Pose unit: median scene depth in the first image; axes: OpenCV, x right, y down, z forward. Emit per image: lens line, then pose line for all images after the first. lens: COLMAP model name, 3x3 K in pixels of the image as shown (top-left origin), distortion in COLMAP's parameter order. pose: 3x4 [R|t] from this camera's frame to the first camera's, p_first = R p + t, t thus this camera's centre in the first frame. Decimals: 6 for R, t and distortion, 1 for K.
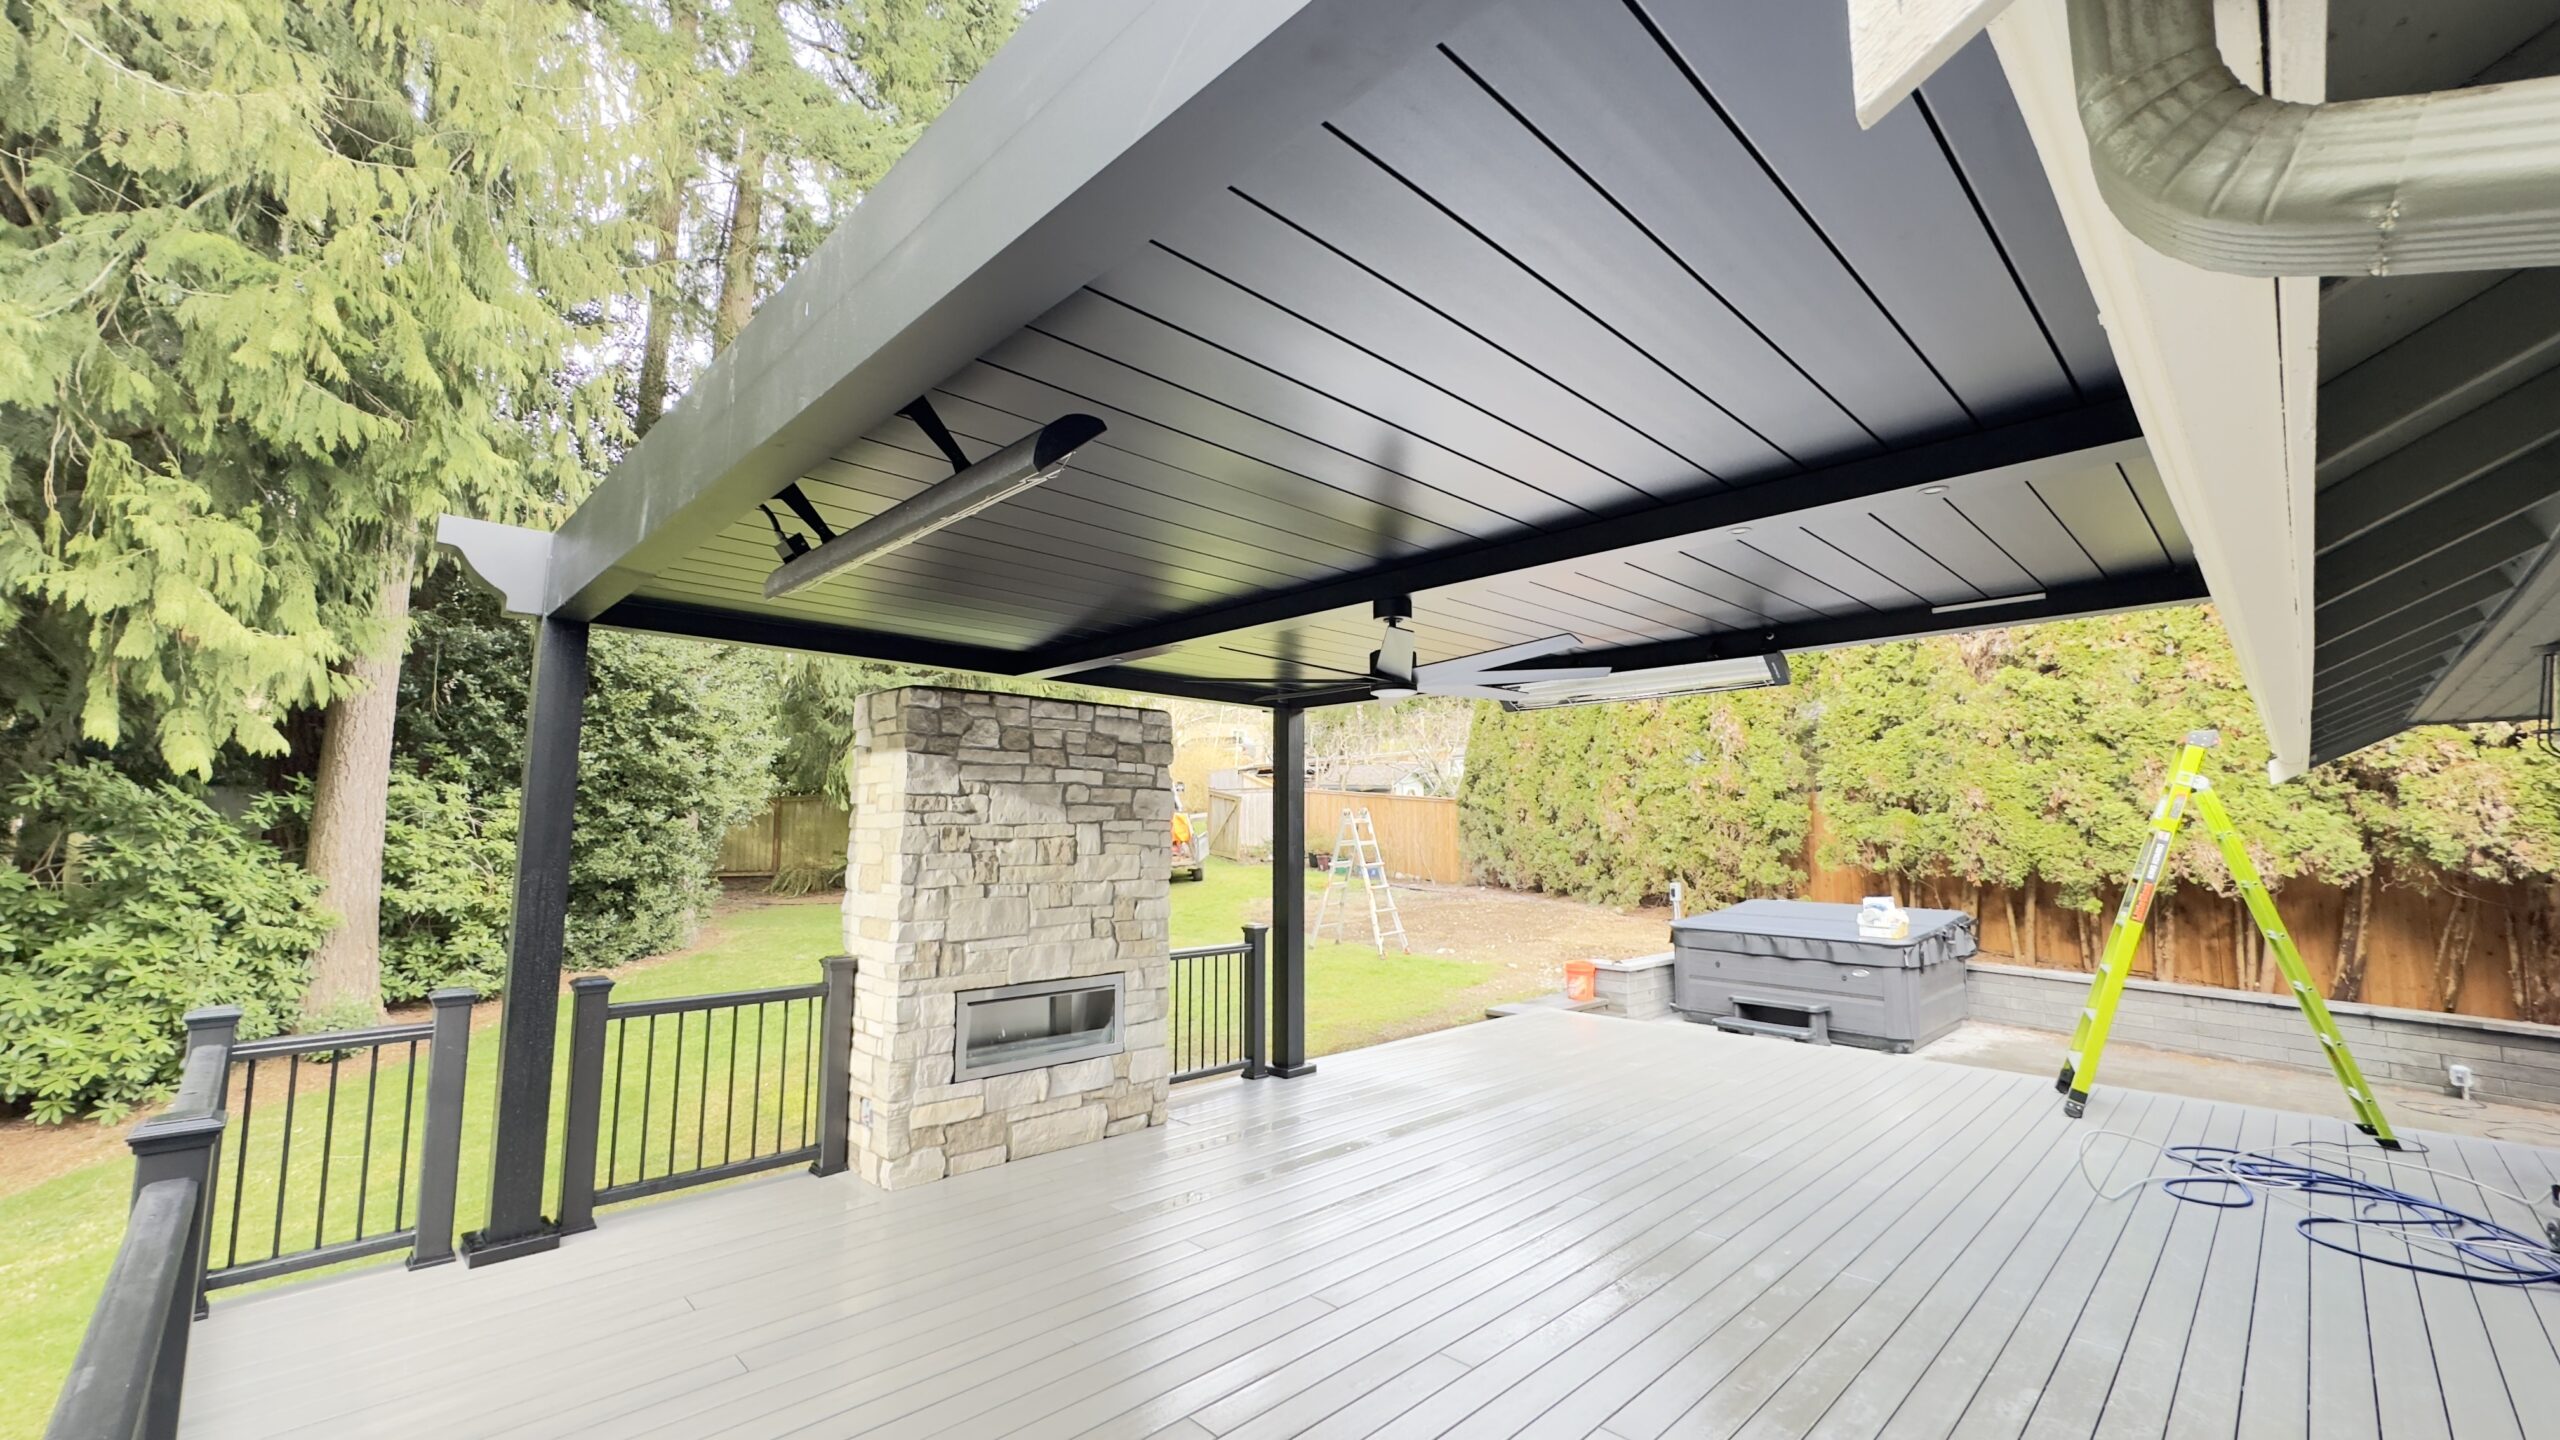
lens RADIAL K [[1011.6, 0, 1280.0], [0, 1011.6, 720.0], [0, 0, 1]] dist [0.001589, 0.000112]
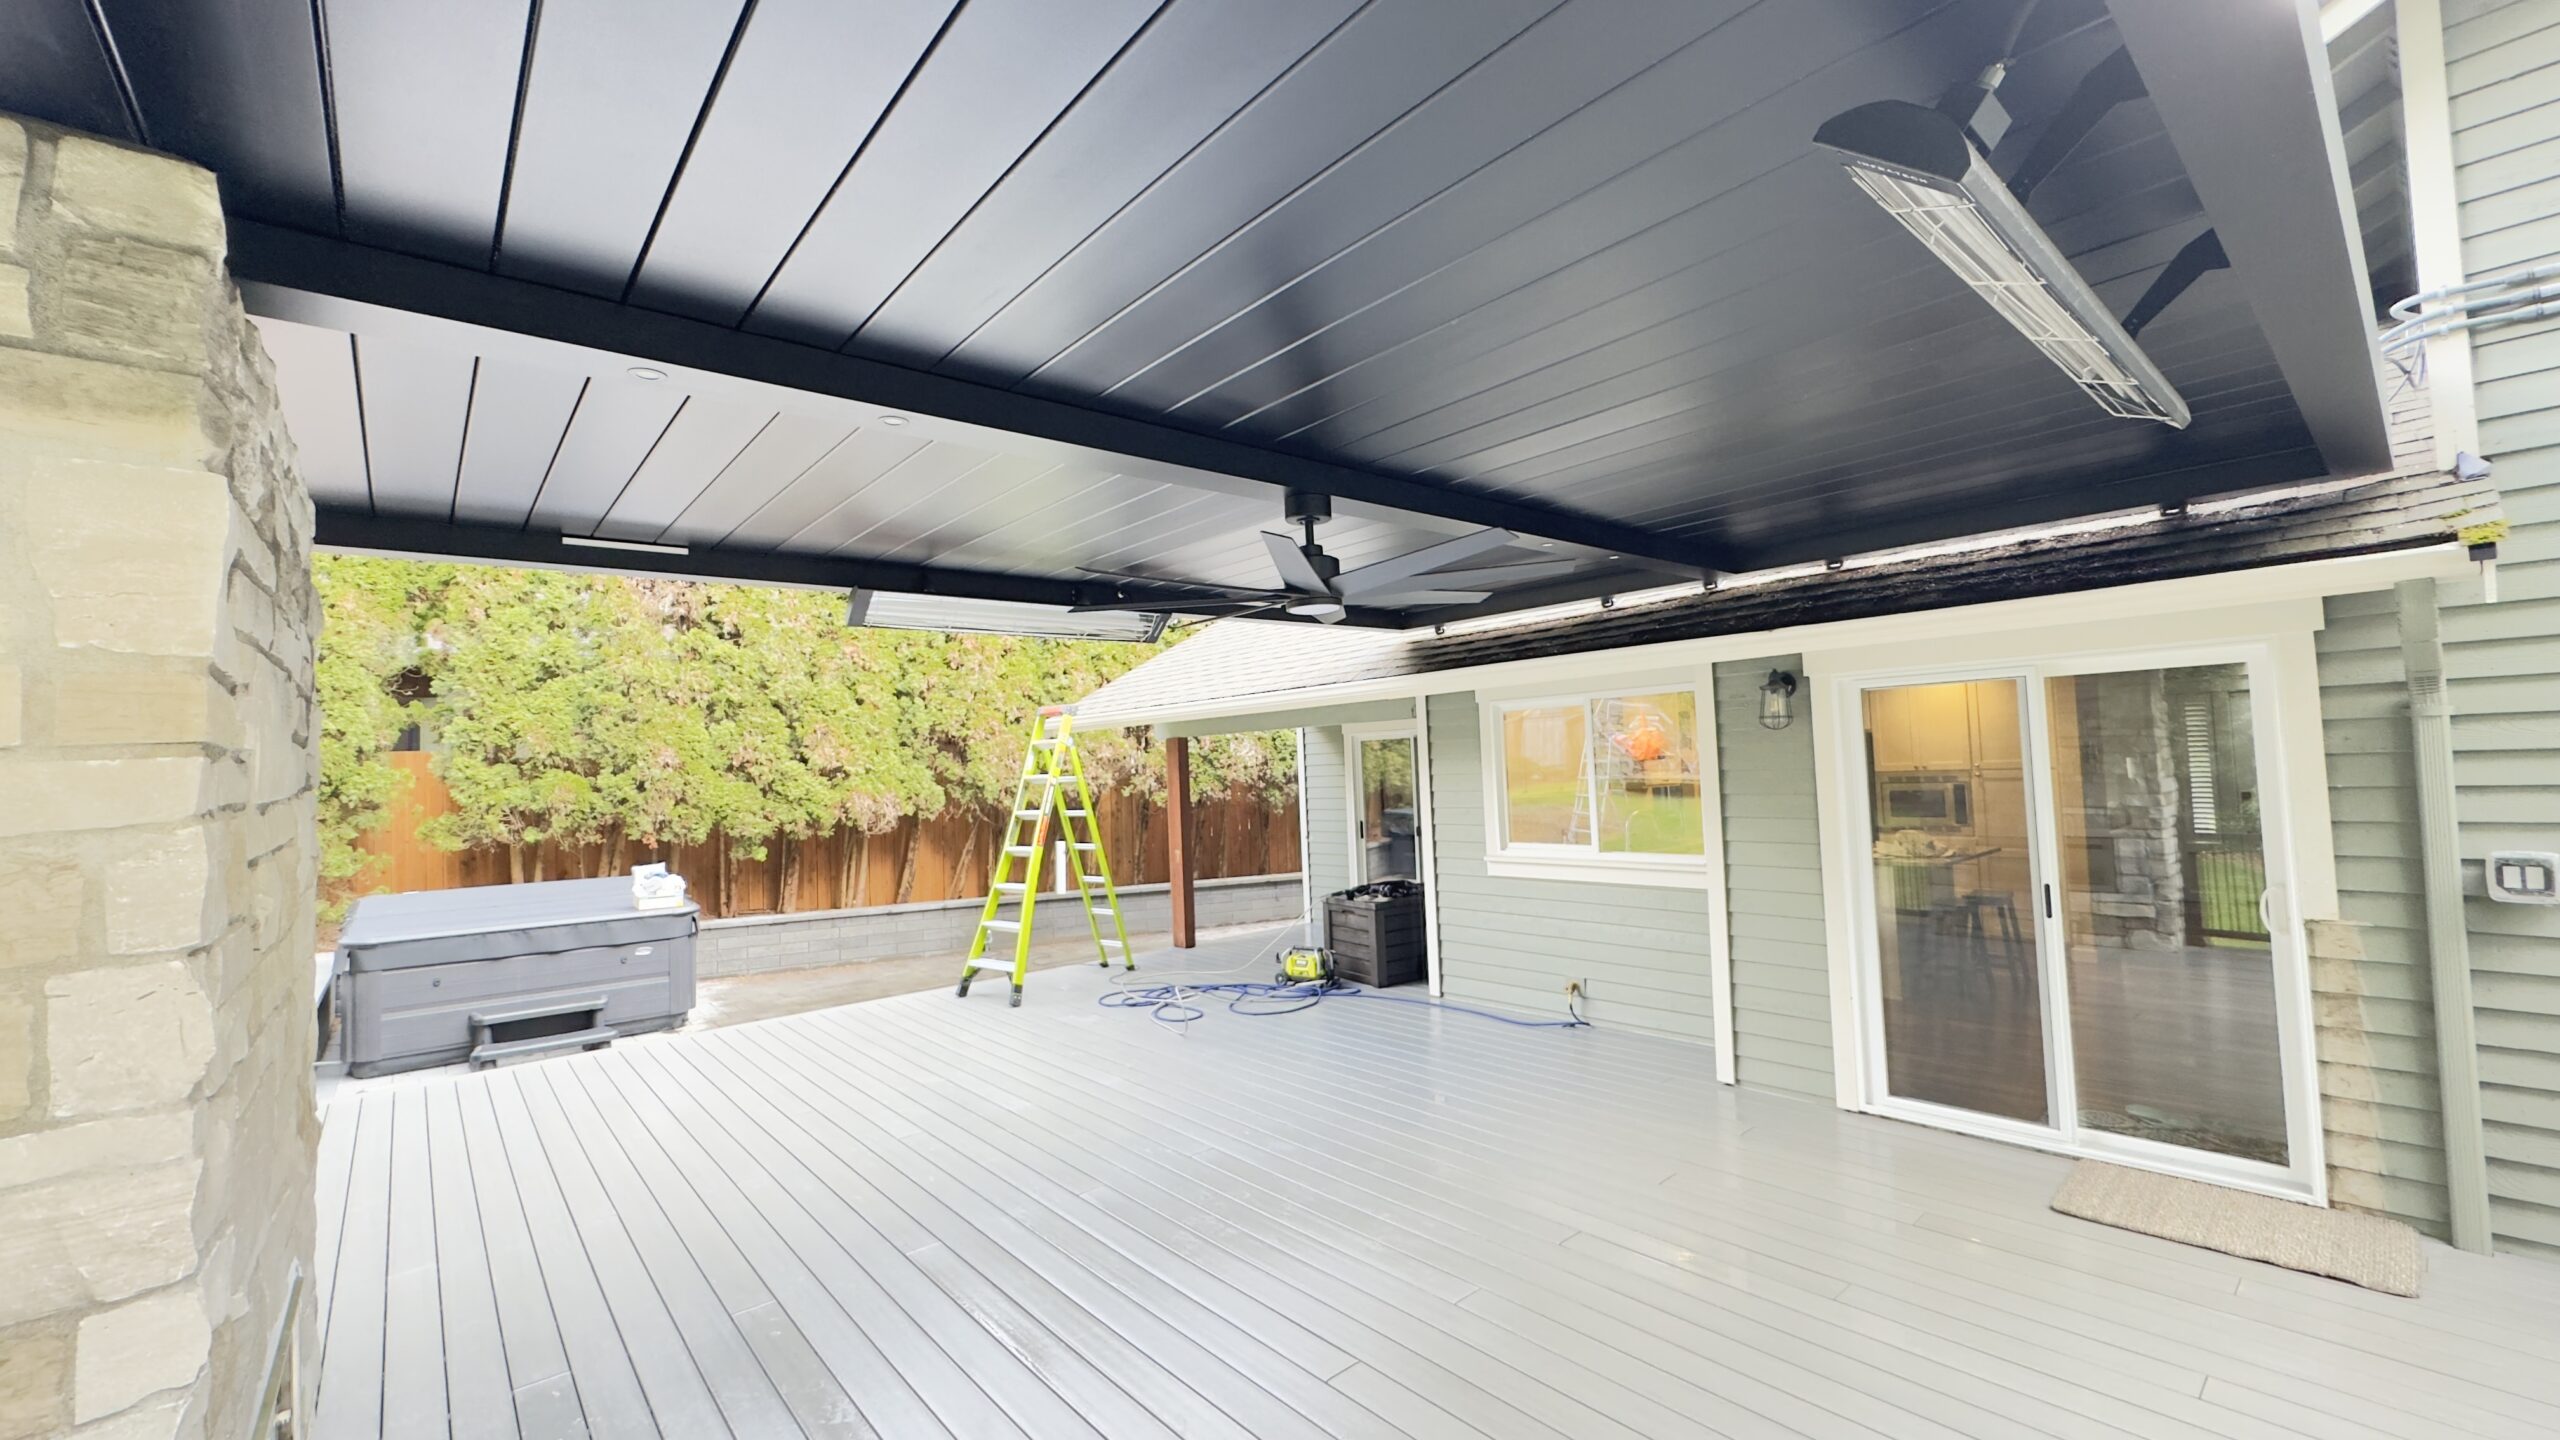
lens RADIAL K [[1016.9, 0, 1275.8], [0, 1016.9, 722.4], [0, 0, 1]] dist [-0.002354, -0.000208]
pose [[0.071063, 0.037168, 0.996779, -0.493738], [-0.068866, 0.997104, -0.032271, 0.065119], [-0.995092, -0.066351, 0.073417, 0.661837]]
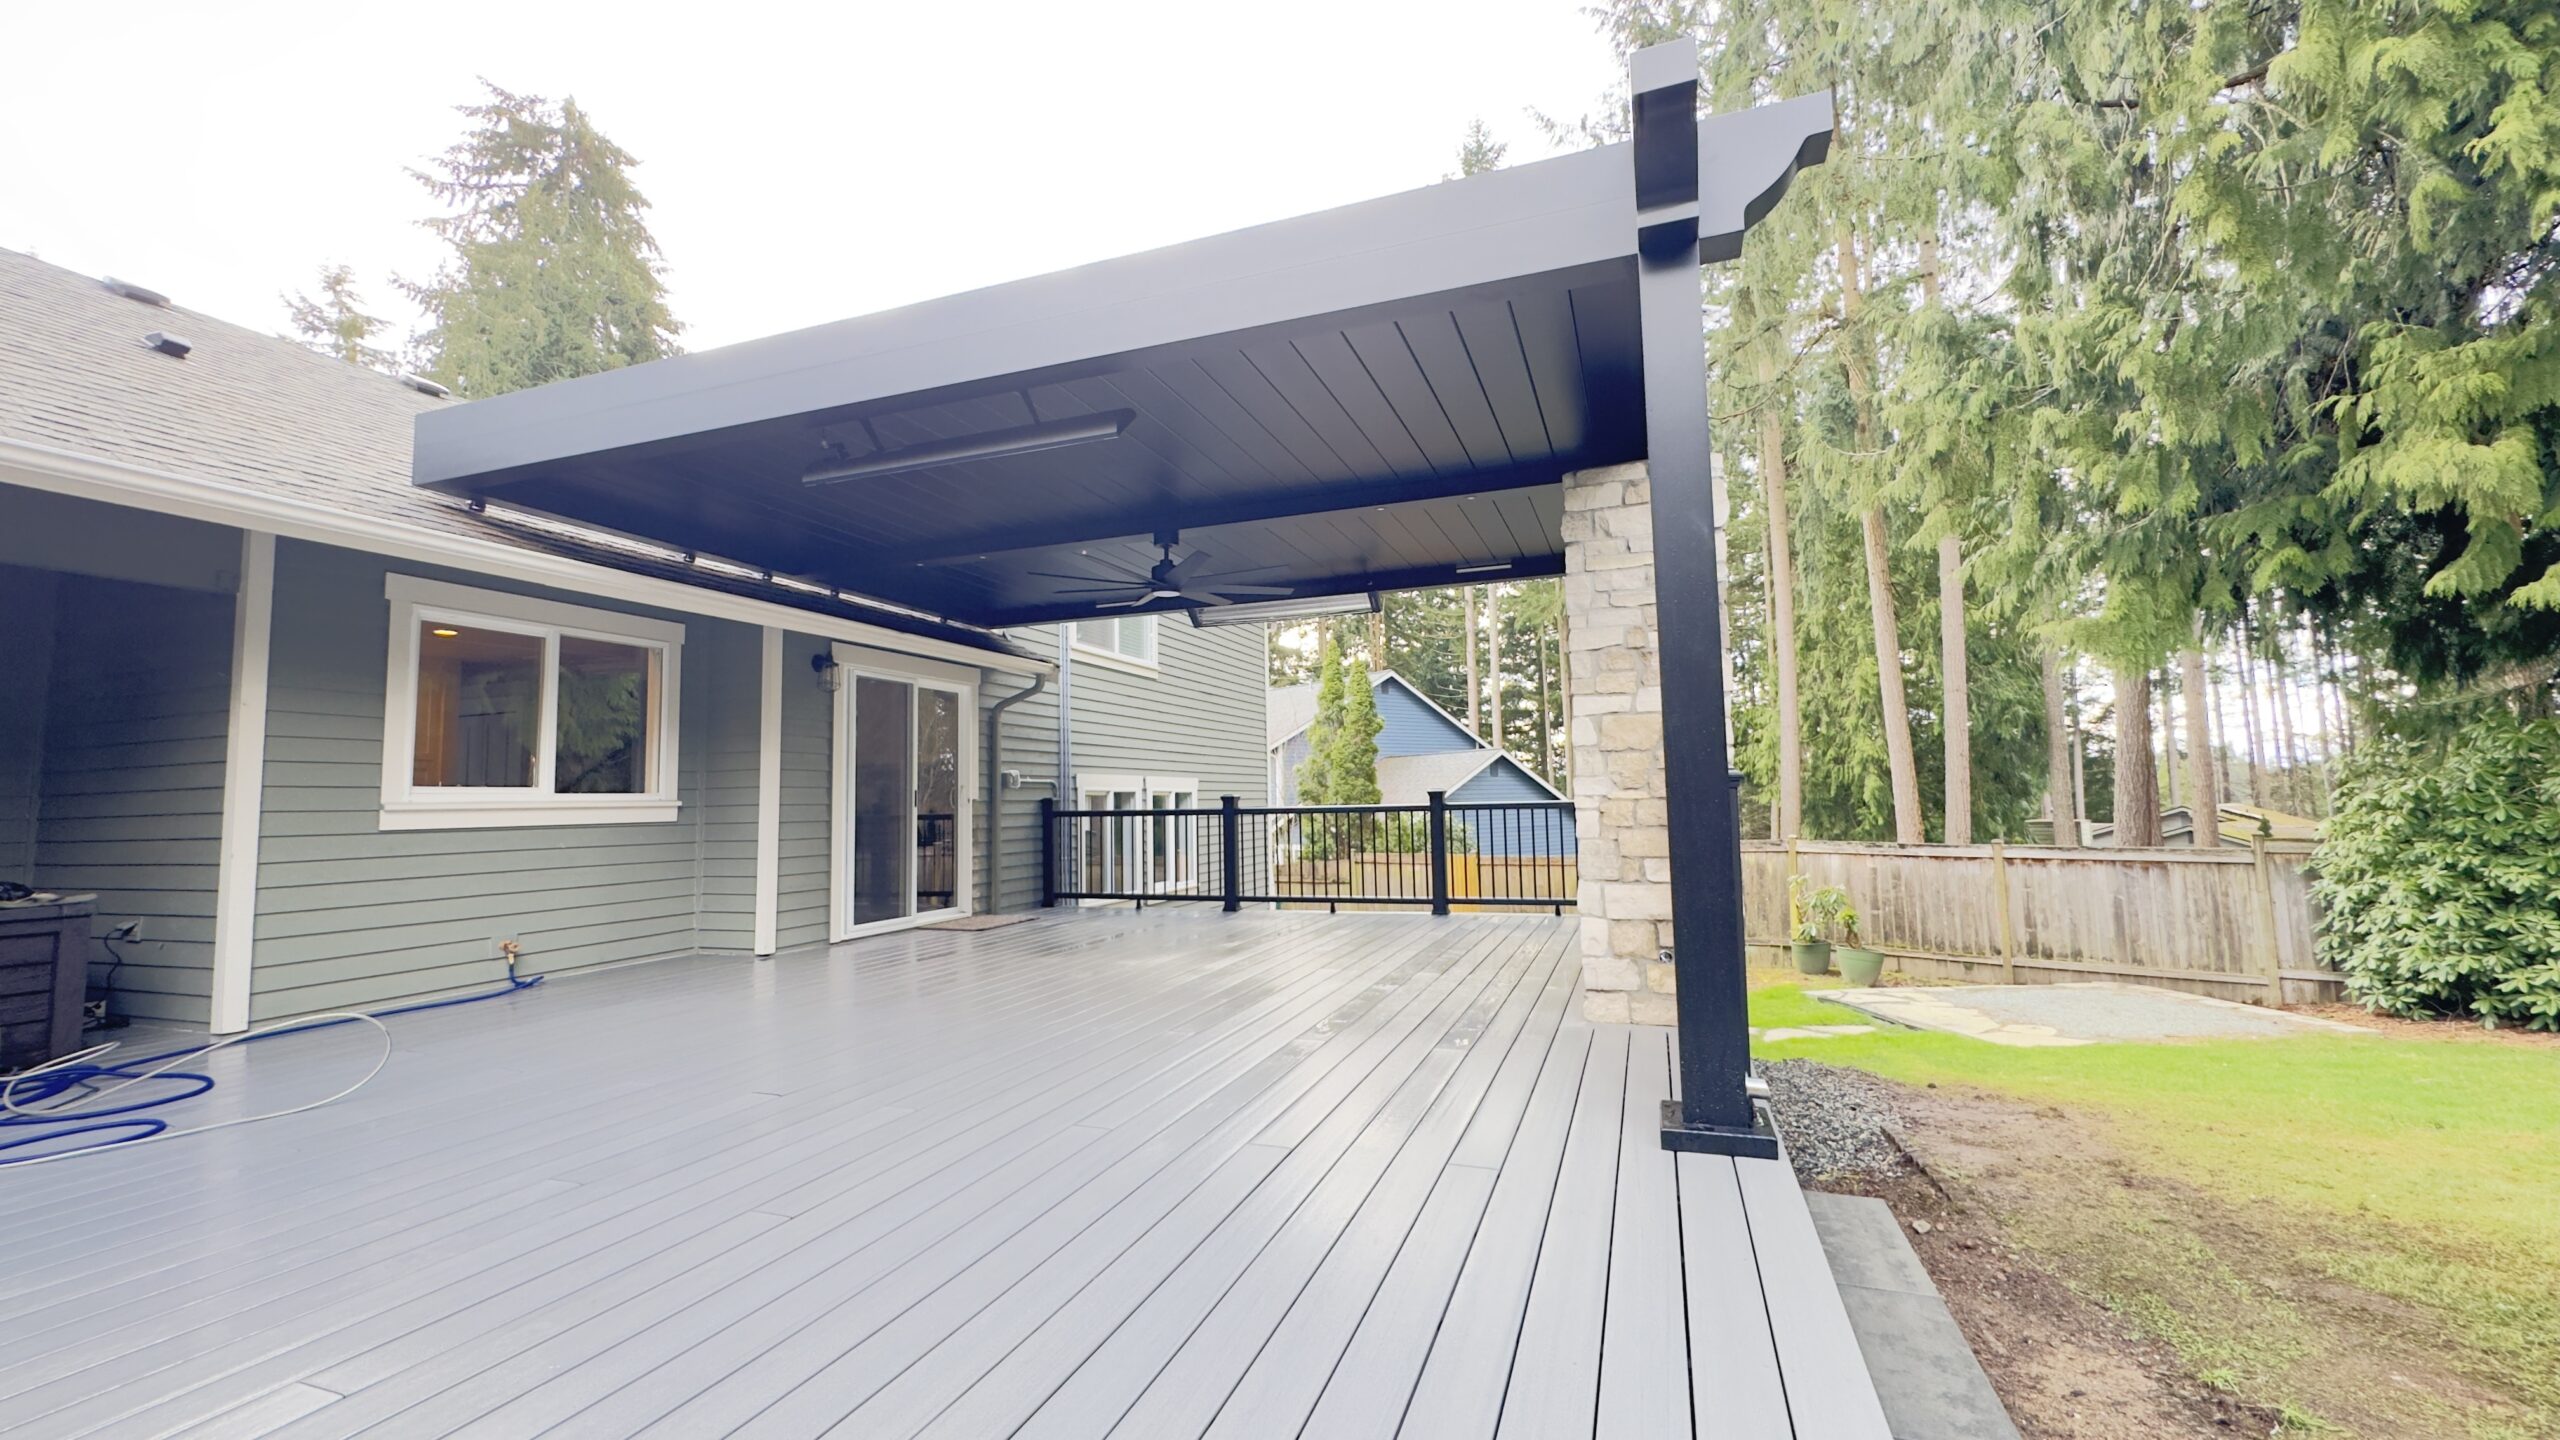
lens RADIAL K [[1016.9, 0, 1275.8], [0, 1016.9, 722.4], [0, 0, 1]] dist [-0.002354, -0.000208]
pose [[-0.905311, -0.017422, -0.424391, 0.419925], [0.064561, 0.981905, -0.178031, 0.310553], [0.419813, -0.188573, -0.887805, 1.644430]]
